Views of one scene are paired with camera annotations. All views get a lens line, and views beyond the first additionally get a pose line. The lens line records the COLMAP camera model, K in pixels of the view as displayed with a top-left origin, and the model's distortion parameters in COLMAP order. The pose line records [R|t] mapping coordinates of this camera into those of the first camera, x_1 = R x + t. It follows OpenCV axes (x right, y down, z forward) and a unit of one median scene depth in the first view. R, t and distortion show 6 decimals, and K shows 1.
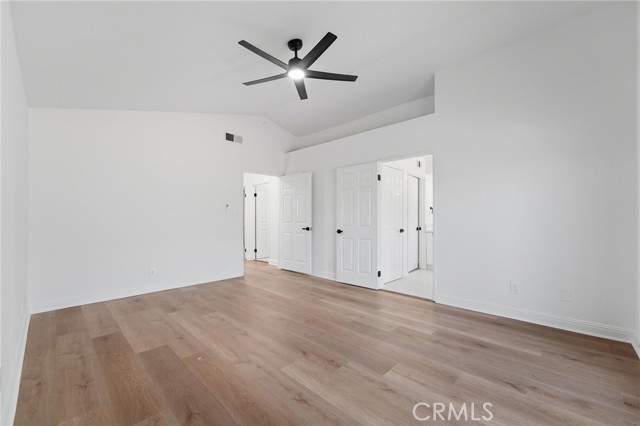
lens RADIAL K [[262.4, 0, 322.3], [0, 262.4, 217.9], [0, 0, 1]] dist [-0.004473, 0.000245]
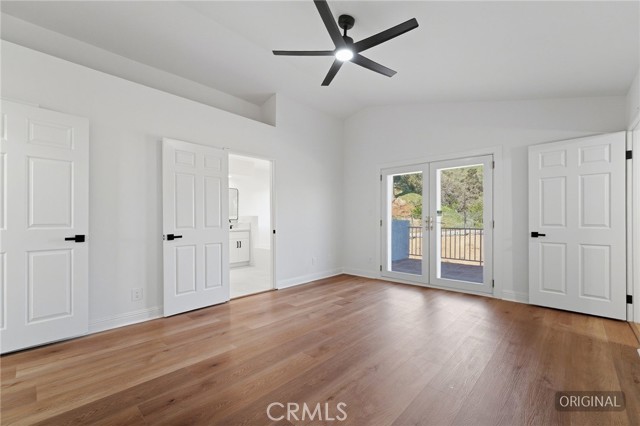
lens RADIAL K [[262.4, 0, 322.3], [0, 262.4, 216.5], [0, 0, 1]] dist [-0.004473, 0.000245]
pose [[-0.006764, 0.008538, 0.999941, -0.835691], [-0.008356, 0.999928, -0.008594, 0.004194], [-0.999942, -0.008414, -0.006692, 0.906586]]
